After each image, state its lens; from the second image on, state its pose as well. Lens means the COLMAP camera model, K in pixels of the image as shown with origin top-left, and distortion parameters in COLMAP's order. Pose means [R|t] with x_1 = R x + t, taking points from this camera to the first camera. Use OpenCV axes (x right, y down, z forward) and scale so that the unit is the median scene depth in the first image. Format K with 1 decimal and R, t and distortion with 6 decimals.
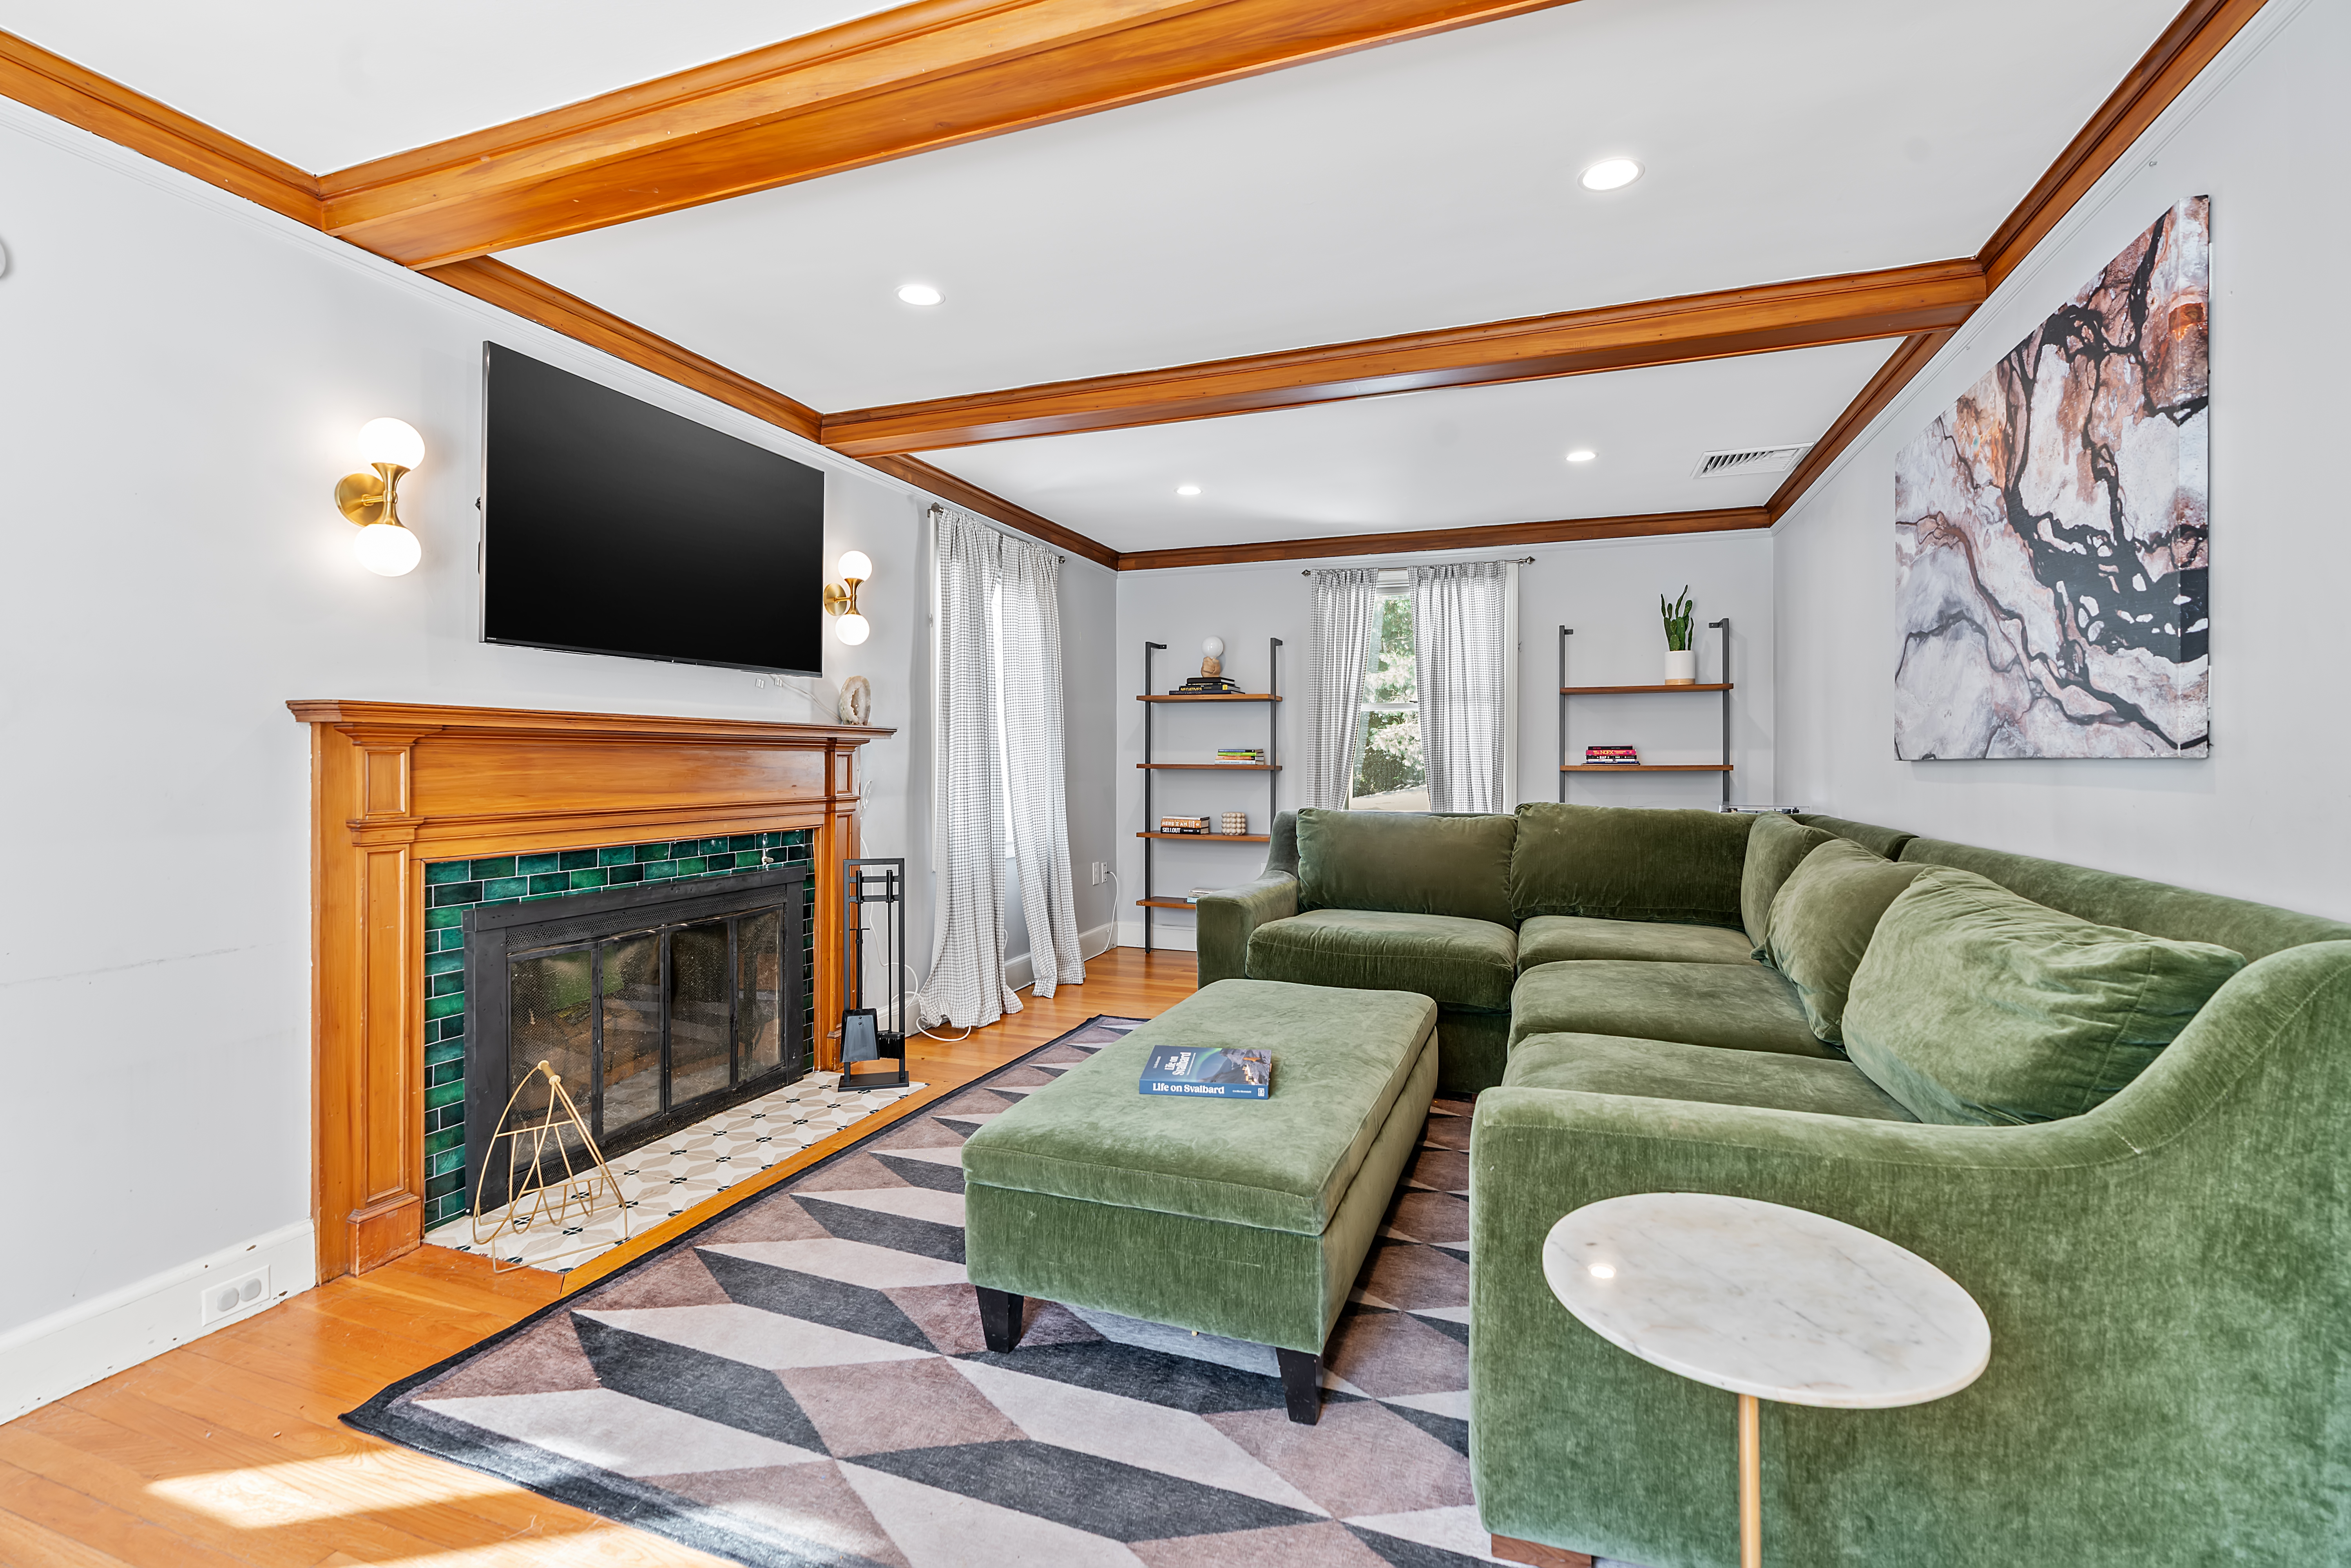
lens RADIAL K [[1049.6, 0, 1173.1], [0, 1049.6, 766.6], [0, 0, 1]] dist [-0.000504, -0.000025]
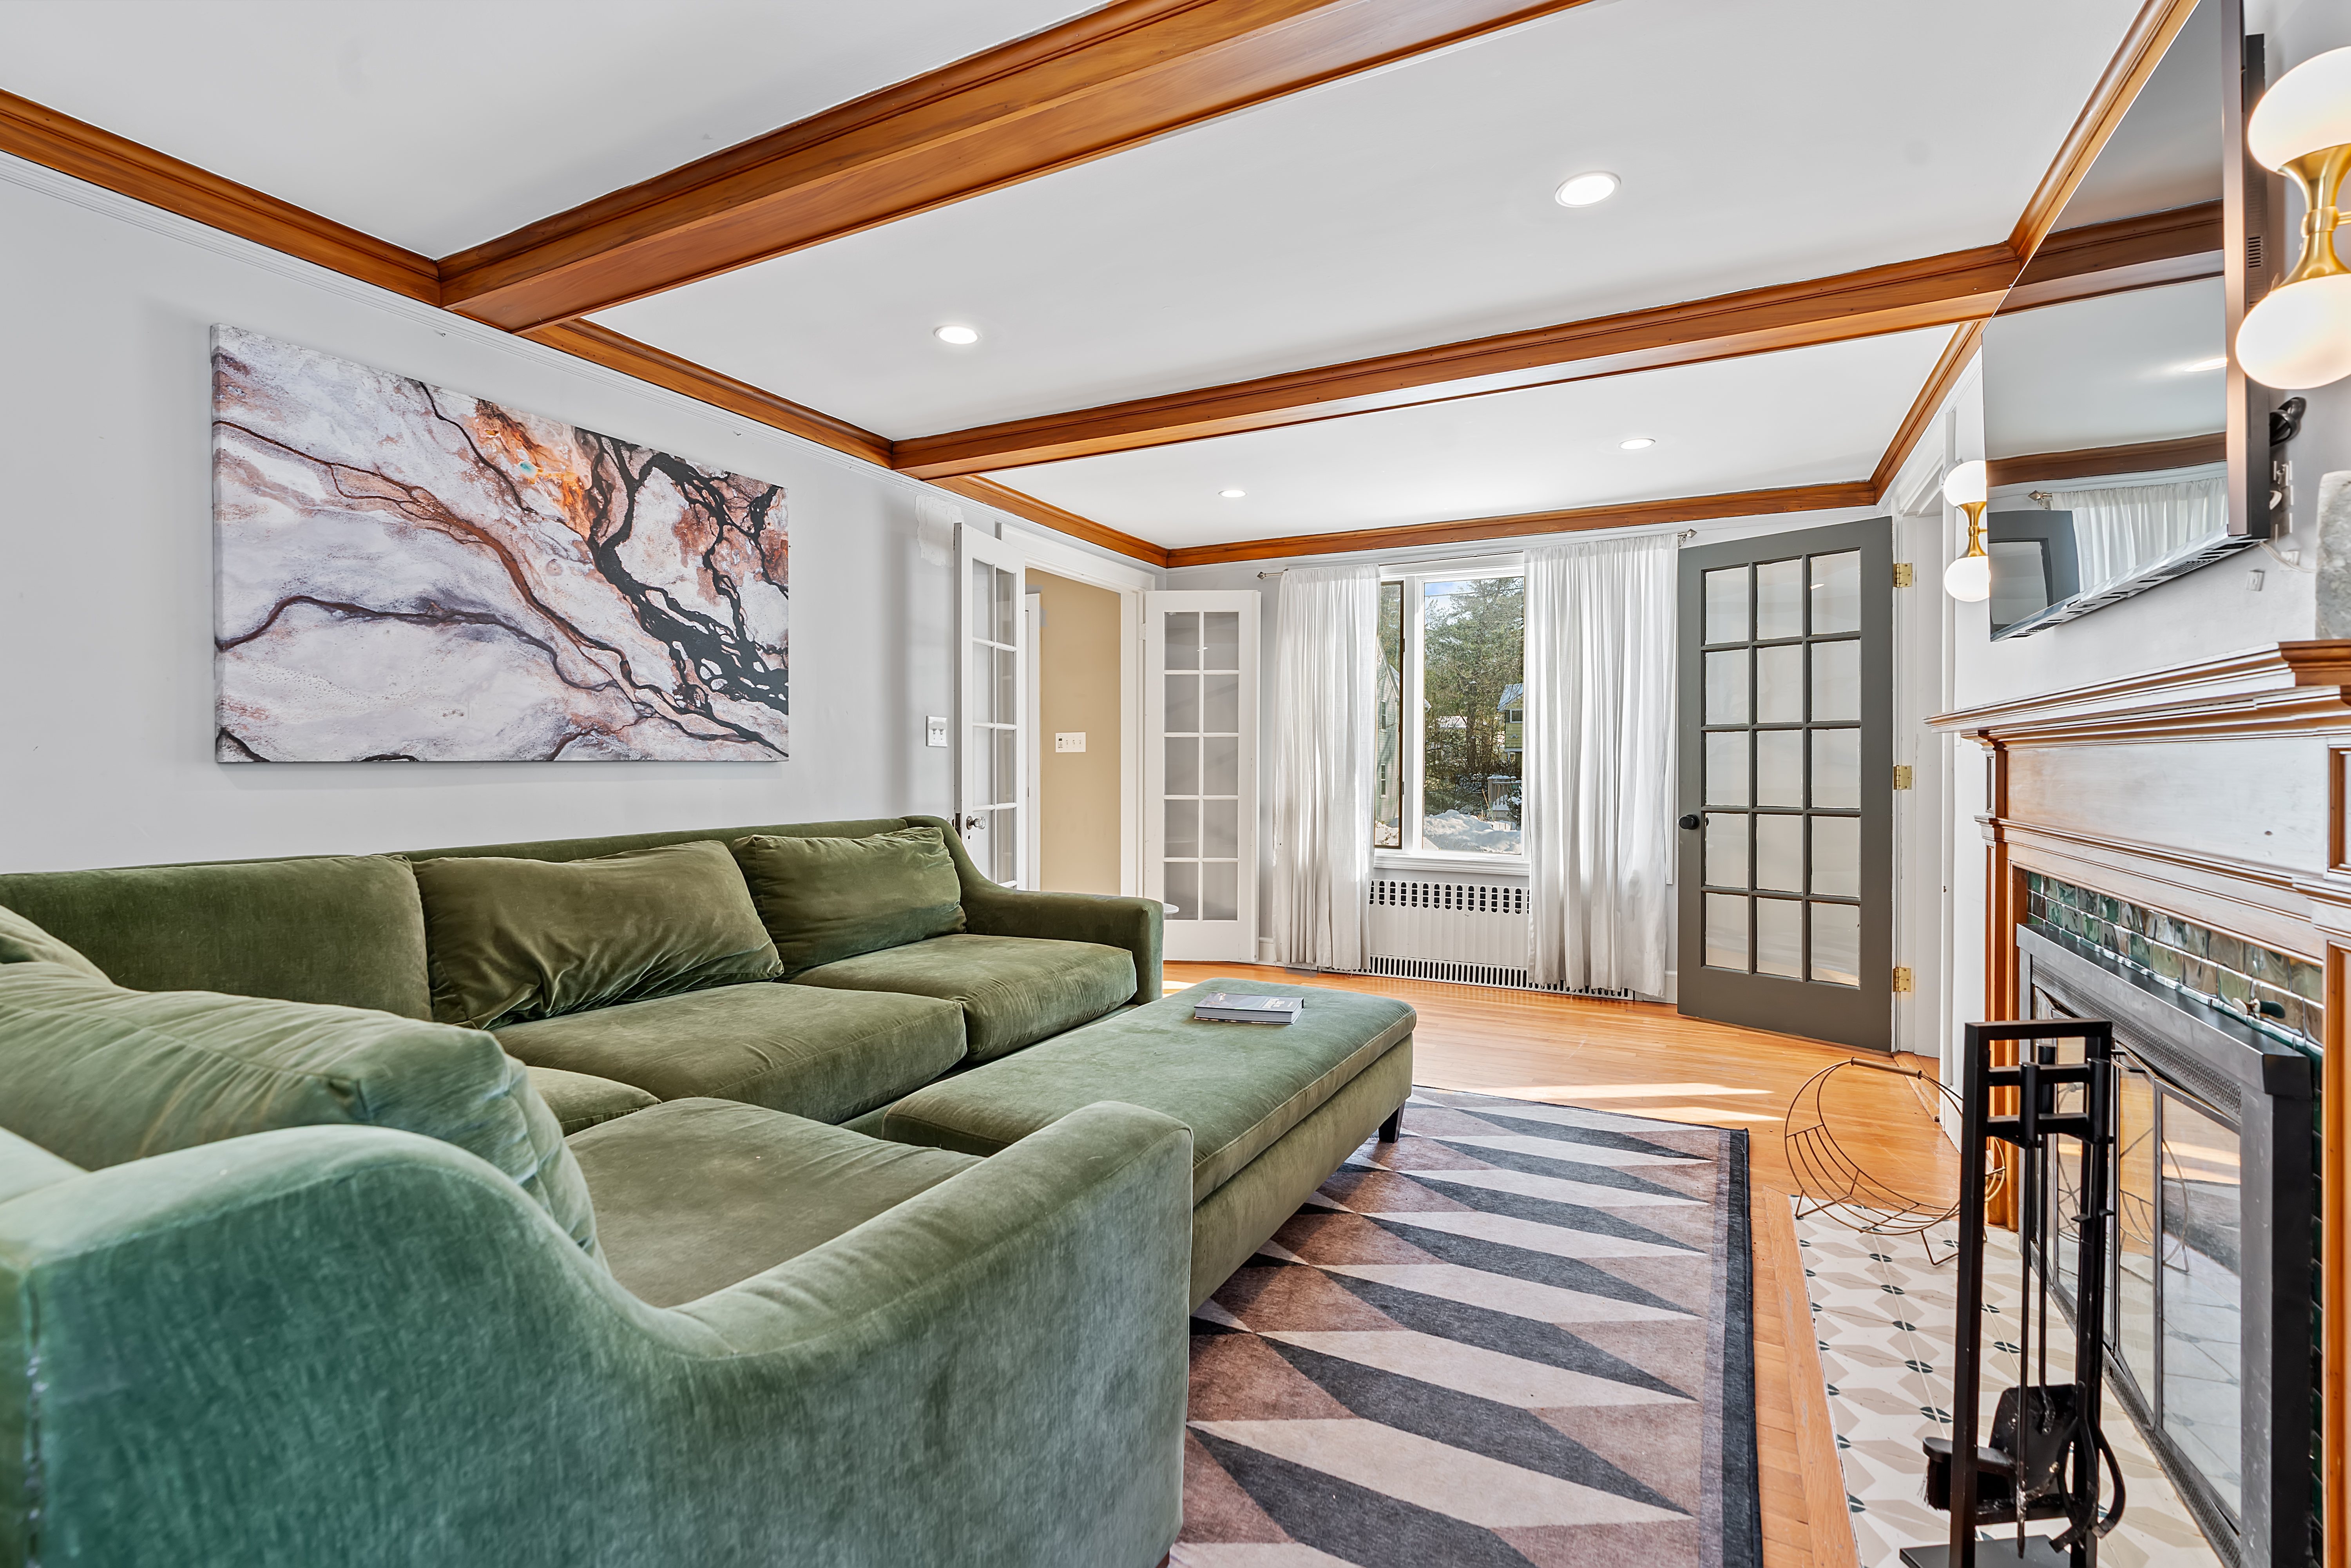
lens RADIAL K [[1049.6, 0, 1176.7], [0, 1049.6, 773.1], [0, 0, 1]] dist [-0.000504, -0.000025]
pose [[-0.993557, -0.002241, 0.113308, -0.025596], [-0.000230, 0.999842, 0.017761, -0.017641], [-0.113330, 0.017620, -0.993401, 2.447049]]
